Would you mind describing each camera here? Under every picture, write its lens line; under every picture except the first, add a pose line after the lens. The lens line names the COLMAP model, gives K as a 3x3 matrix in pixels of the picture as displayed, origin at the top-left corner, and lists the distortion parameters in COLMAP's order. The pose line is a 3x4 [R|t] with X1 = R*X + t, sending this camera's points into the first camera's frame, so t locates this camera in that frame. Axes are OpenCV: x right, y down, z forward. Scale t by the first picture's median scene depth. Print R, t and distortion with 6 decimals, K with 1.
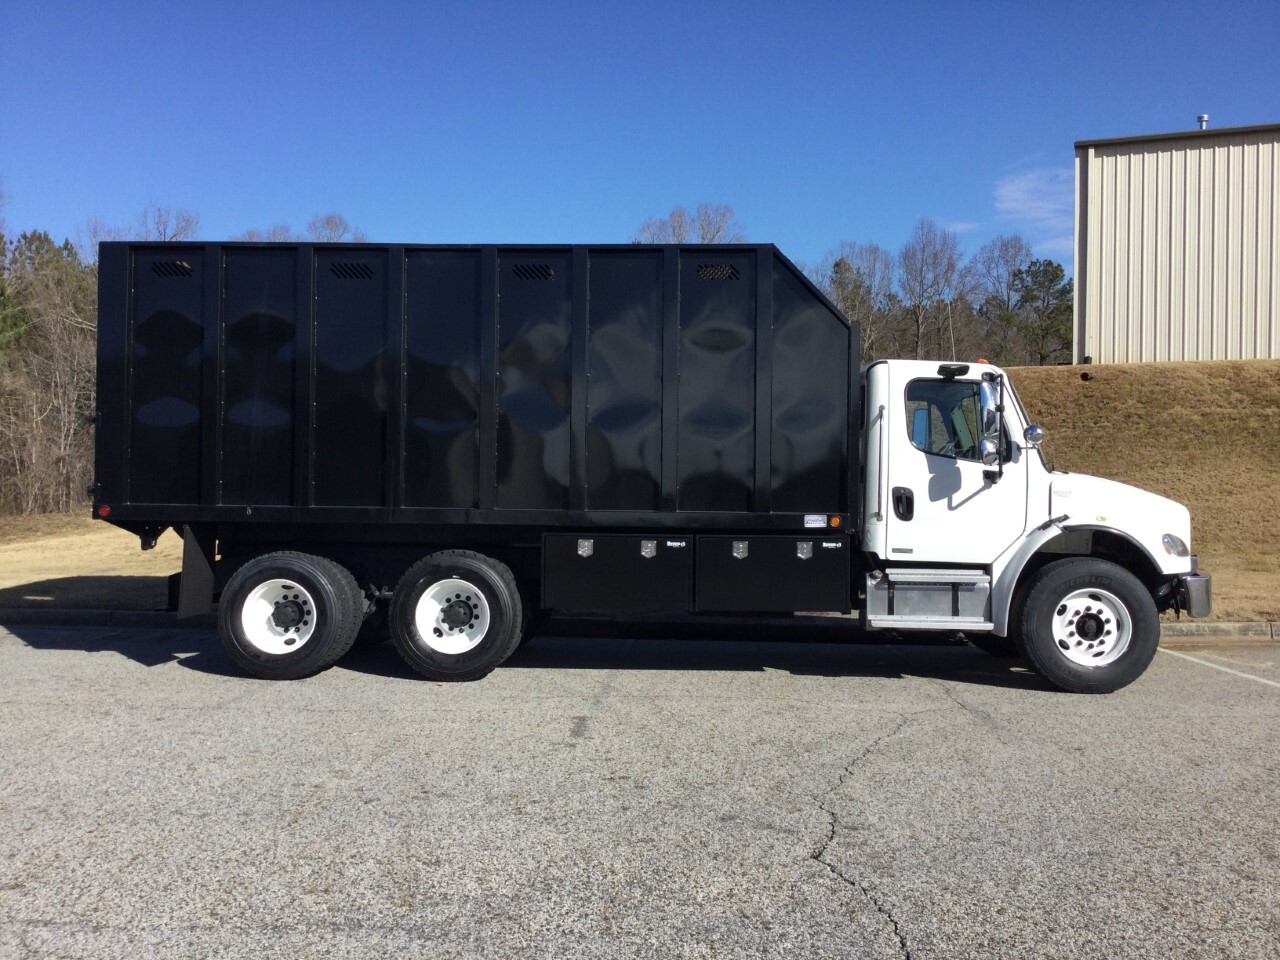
lens RADIAL K [[1021.8, 0, 643.9], [0, 1021.8, 474.9], [0, 0, 1]] dist [0.051758, -0.099581]
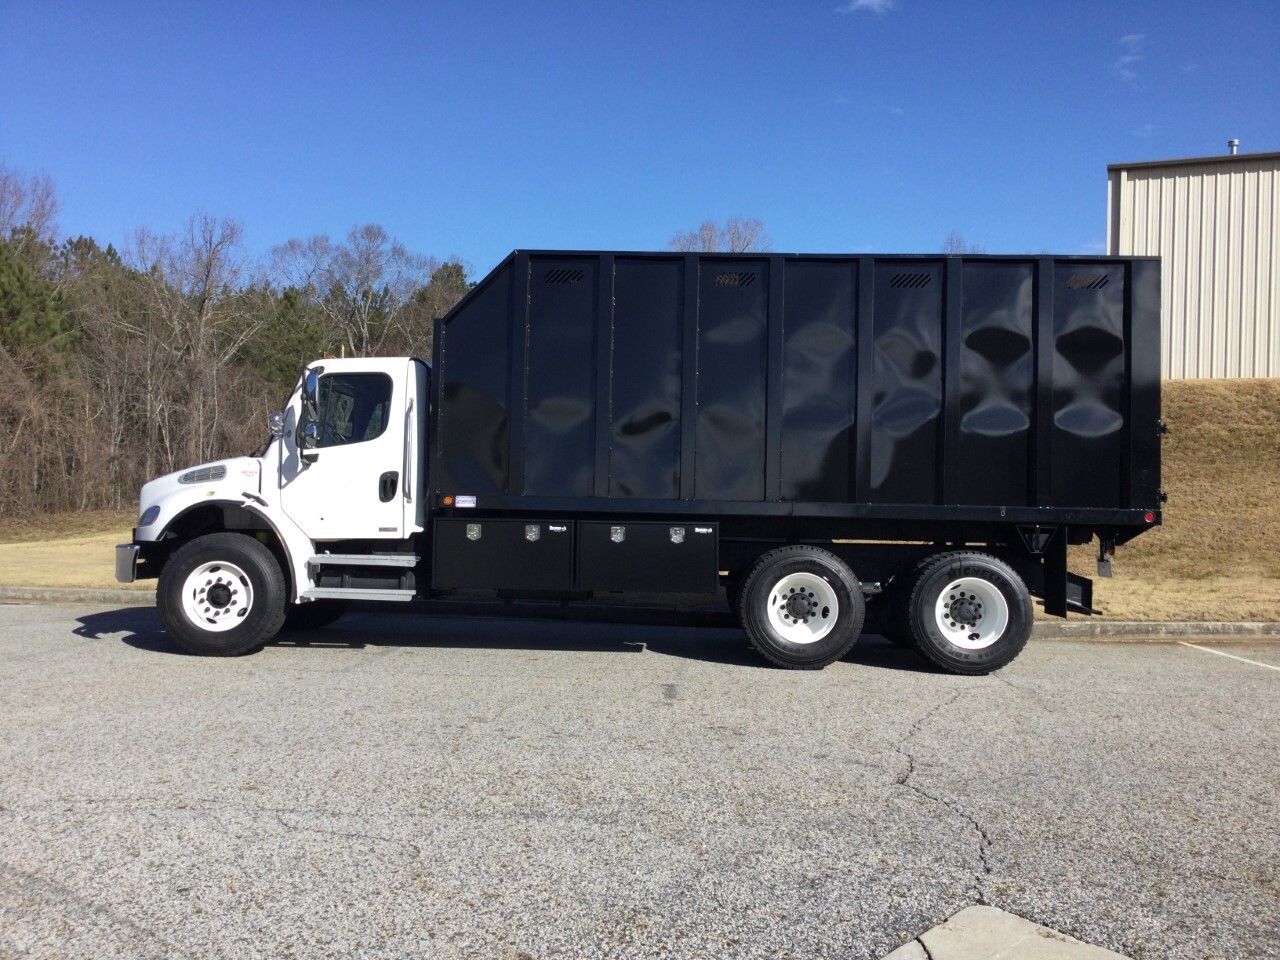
lens RADIAL K [[1021.8, 0, 642.4], [0, 1021.8, 476.1], [0, 0, 1]] dist [0.051758, -0.099581]
pose [[0.999647, 0.015935, -0.021245, -0.095705], [-0.016131, 0.999828, -0.009116, 0.024260], [0.021096, 0.009456, 0.999733, -0.175568]]
